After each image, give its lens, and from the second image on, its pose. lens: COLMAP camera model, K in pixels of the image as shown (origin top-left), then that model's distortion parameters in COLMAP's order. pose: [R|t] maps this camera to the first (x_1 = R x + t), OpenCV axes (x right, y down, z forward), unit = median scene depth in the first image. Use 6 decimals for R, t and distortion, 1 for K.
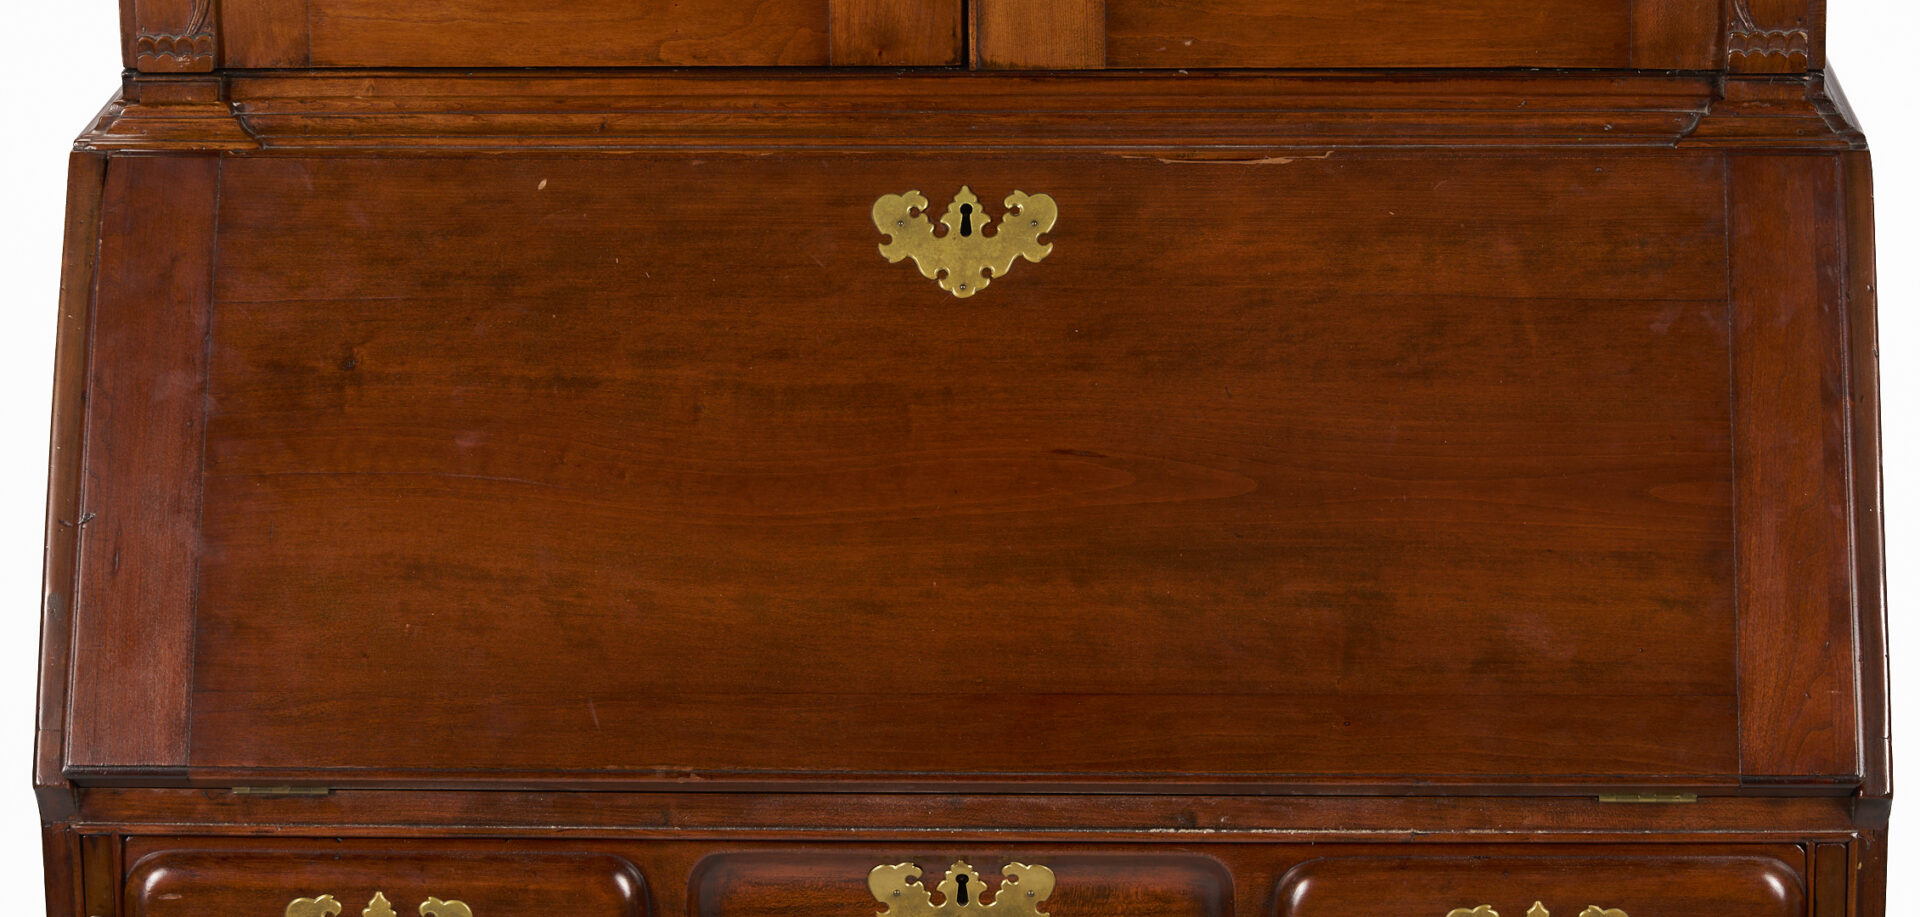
lens RADIAL K [[5584.7, 0, 961.5], [0, 5584.7, 548.5], [0, 0, 1]] dist [-0.122120, -0.303999]
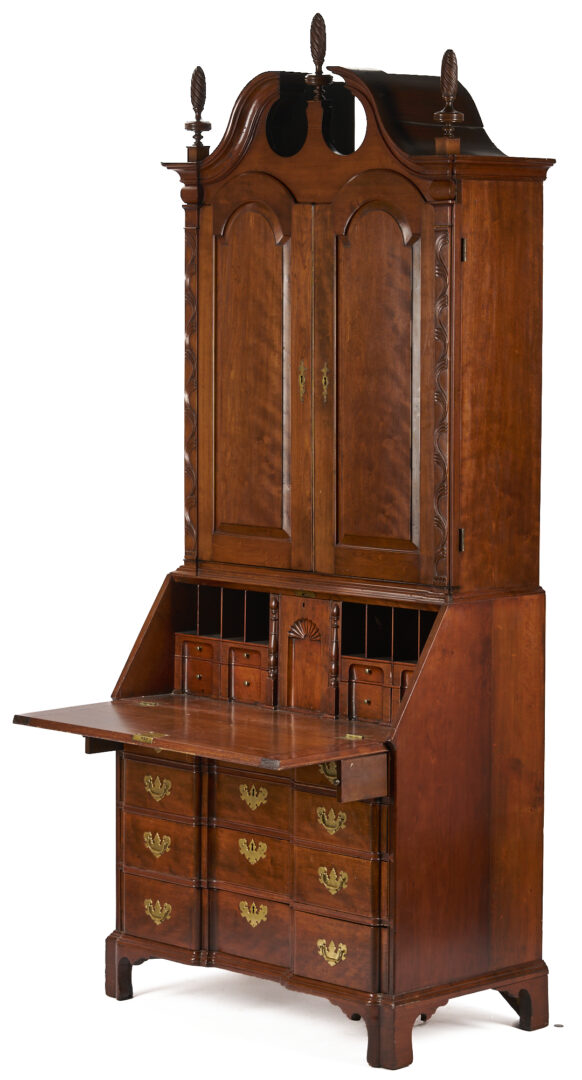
lens RADIAL K [[3159.1, 0, 291.0], [0, 3159.1, 540.0], [0, 0, 1]] dist [-0.114605, -0.643664]
pose [[0.723493, 0.073203, -0.686439, 1.748053], [-0.211032, 0.970214, -0.118958, 0.196854], [0.657285, 0.230926, 0.717391, -0.849755]]
